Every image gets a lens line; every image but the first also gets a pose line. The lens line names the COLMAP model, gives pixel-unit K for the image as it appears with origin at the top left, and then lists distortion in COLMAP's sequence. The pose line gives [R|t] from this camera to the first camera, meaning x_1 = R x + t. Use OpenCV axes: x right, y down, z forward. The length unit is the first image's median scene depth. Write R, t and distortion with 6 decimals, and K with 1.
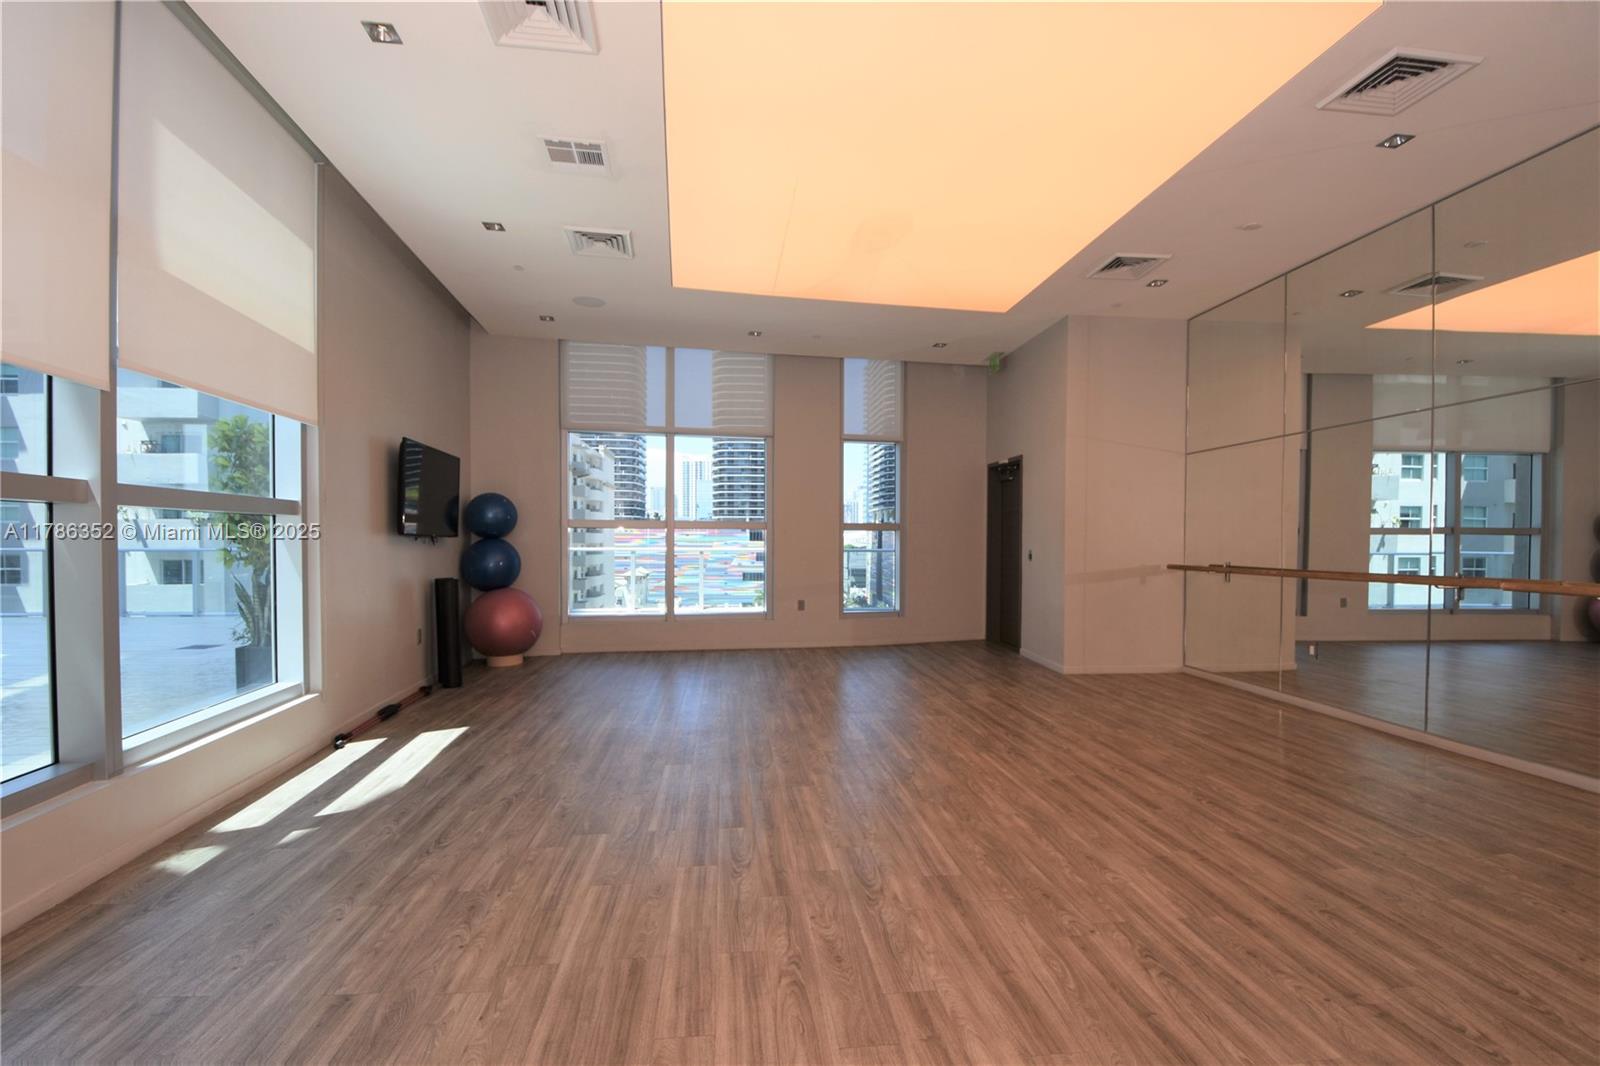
lens RADIAL K [[715.4, 0, 803.1], [0, 715.4, 541.2], [0, 0, 1]] dist [-0.010356, -0.011380]
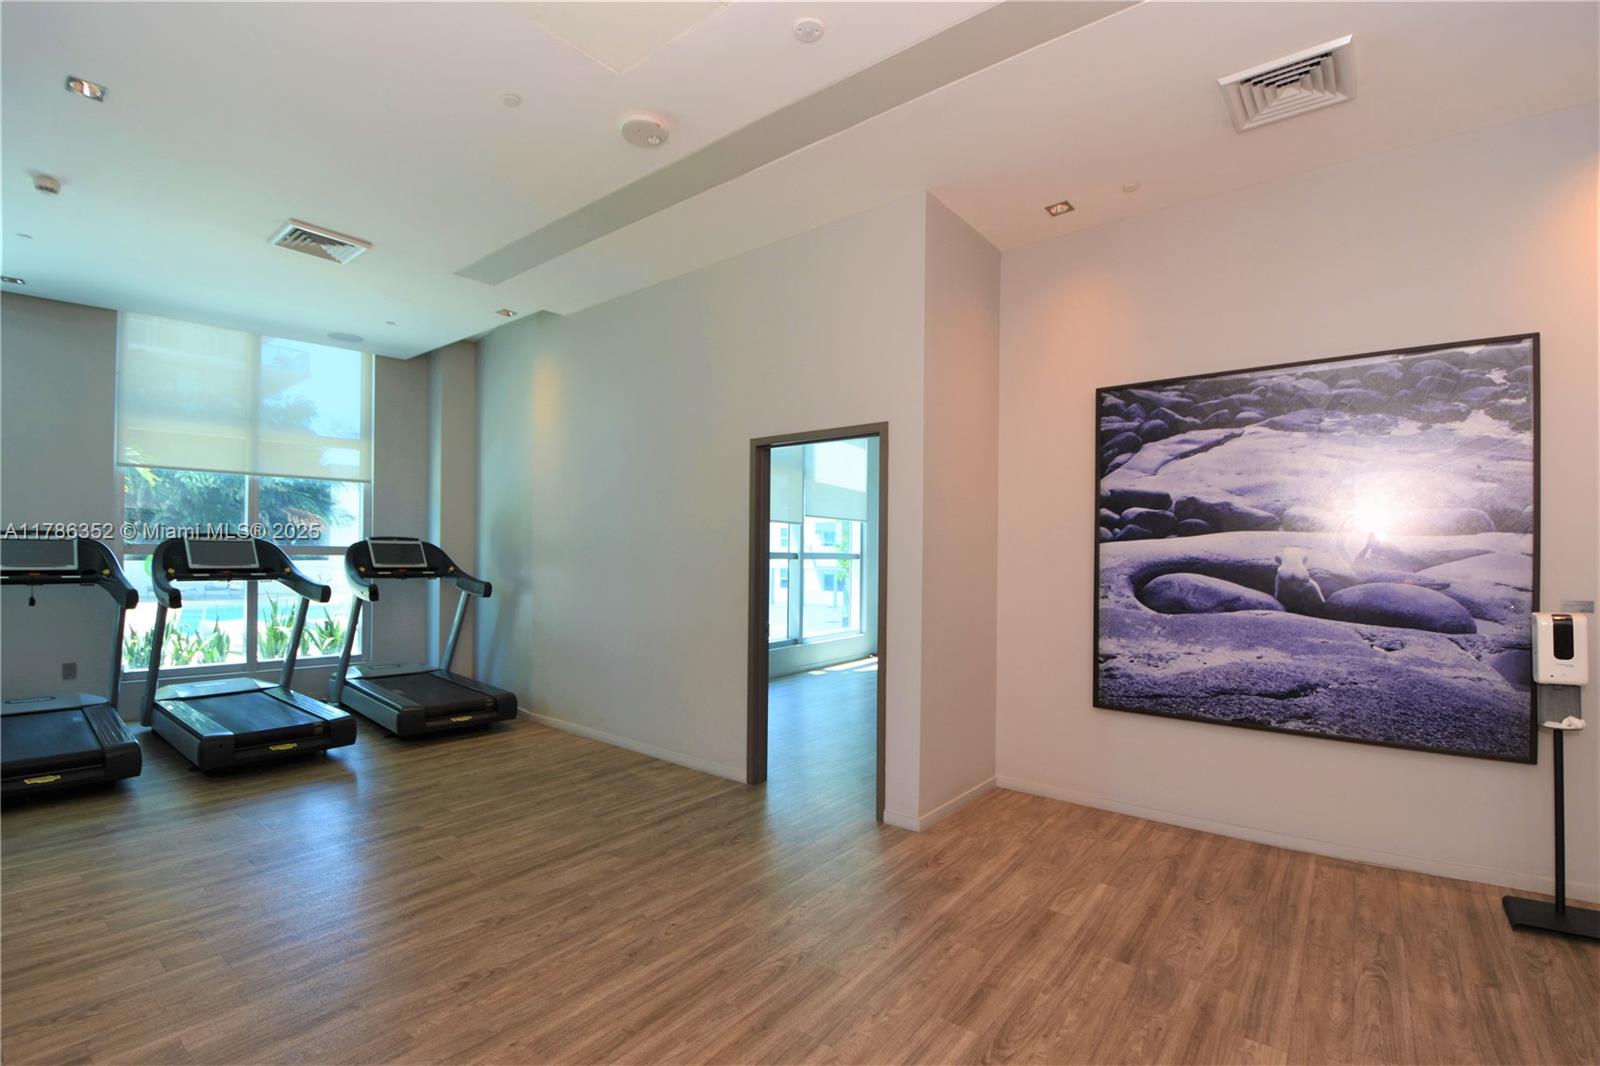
lens RADIAL K [[715.4, 0, 796.3], [0, 715.4, 540.3], [0, 0, 1]] dist [-0.010356, -0.011380]
pose [[0.709812, -0.005187, -0.704372, 0.909686], [-0.019445, 0.999448, -0.026954, -0.033211], [0.704122, 0.032829, 0.709319, -0.941338]]
